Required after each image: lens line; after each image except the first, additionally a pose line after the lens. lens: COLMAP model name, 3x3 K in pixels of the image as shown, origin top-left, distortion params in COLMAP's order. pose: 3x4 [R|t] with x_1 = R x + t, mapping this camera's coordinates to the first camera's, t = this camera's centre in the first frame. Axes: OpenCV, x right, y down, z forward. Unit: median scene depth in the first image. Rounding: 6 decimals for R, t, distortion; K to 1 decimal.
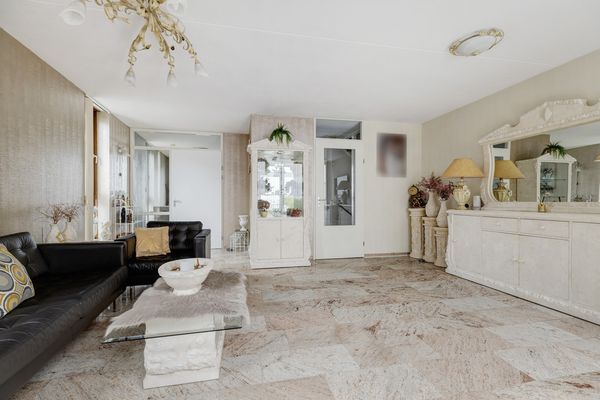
lens RADIAL K [[270.4, 0, 297.4], [0, 270.4, 201.2], [0, 0, 1]] dist [0.004066, 0.000364]
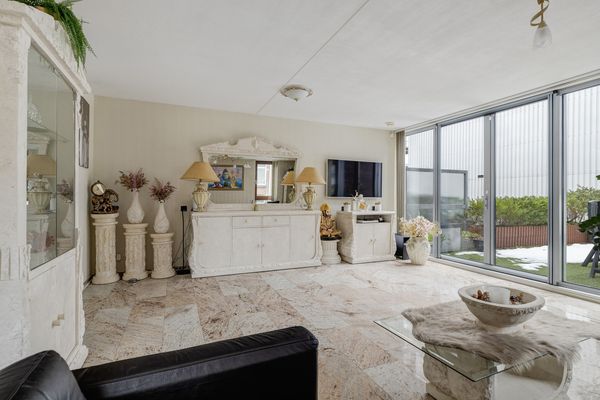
lens RADIAL K [[294.4, 0, 296.8], [0, 294.4, 201.8], [0, 0, 1]] dist [-0.002688, 0.000033]
pose [[-0.195080, -0.010280, 0.980734, -0.686265], [-0.005514, 0.999941, 0.009384, -0.024225], [-0.980772, -0.003577, -0.195125, 1.069927]]
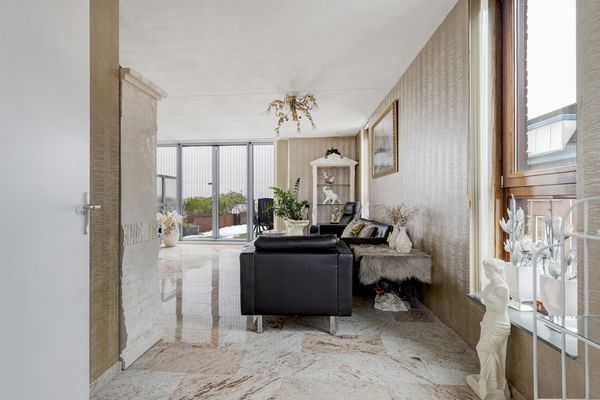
lens RADIAL K [[294.4, 0, 296.8], [0, 294.4, 201.8], [0, 0, 1]] dist [-0.002688, 0.000033]
pose [[-0.951460, 0.004442, 0.307741, -0.795291], [0.003343, 0.999986, -0.004096, 0.015651], [-0.307754, -0.002869, -0.951461, 1.979120]]
